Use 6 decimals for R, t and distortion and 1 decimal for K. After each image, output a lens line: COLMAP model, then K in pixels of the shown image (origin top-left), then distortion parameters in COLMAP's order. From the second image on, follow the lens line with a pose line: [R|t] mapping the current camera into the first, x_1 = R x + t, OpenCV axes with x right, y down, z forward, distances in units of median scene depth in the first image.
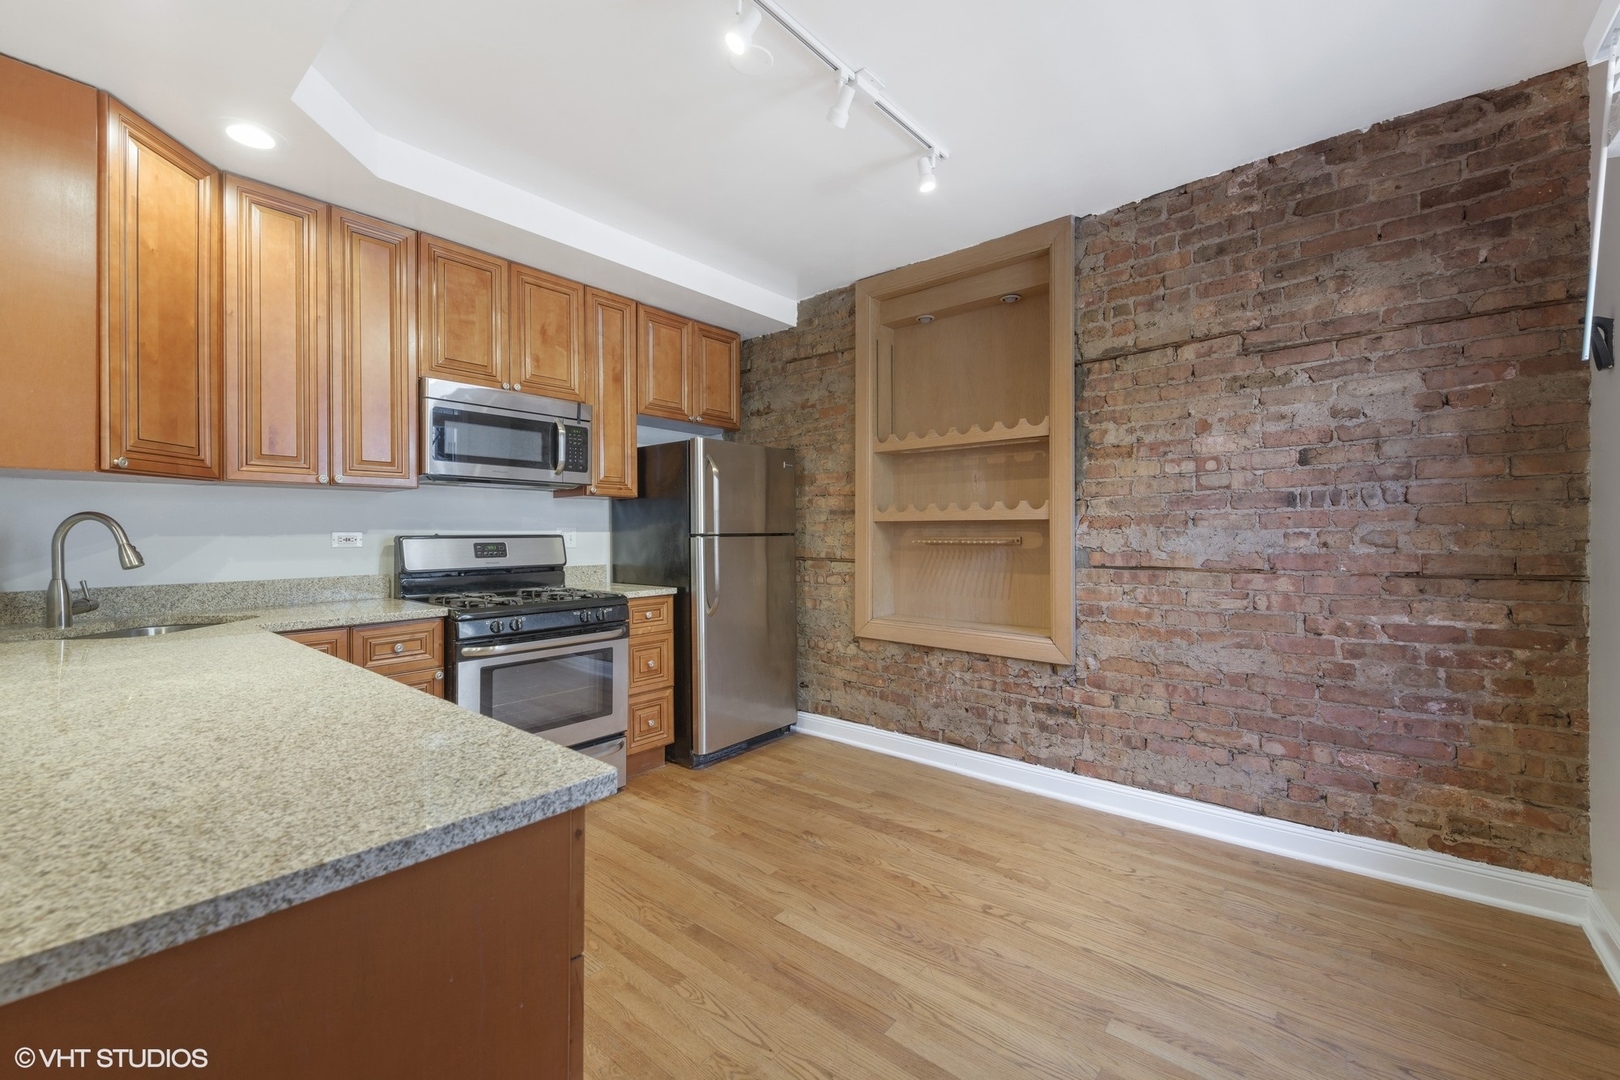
lens RADIAL K [[657.2, 0, 810.5], [0, 657.2, 531.2], [0, 0, 1]] dist [0.004644, 0.000157]
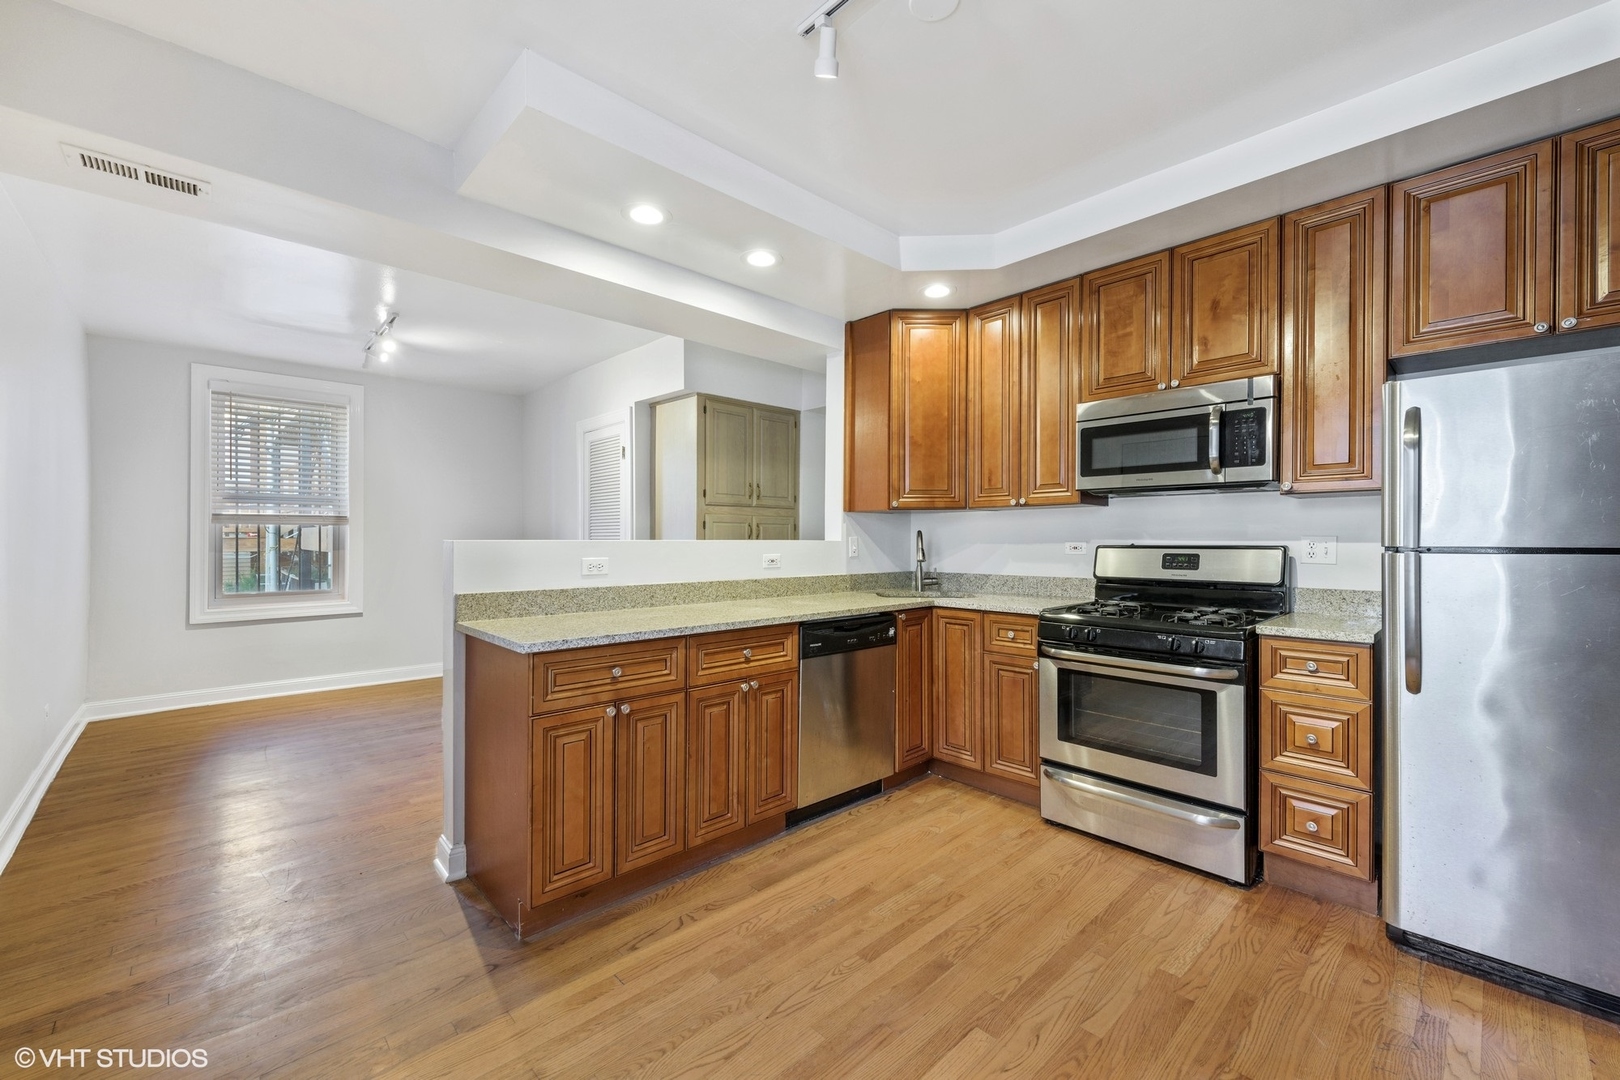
lens RADIAL K [[657.2, 0, 817.5], [0, 657.2, 540.8], [0, 0, 1]] dist [0.004644, 0.000157]
pose [[-0.105256, 0.005000, -0.994433, 0.551758], [0.004308, 0.999980, 0.004572, -0.007638], [0.994436, -0.003803, -0.105276, 0.648167]]
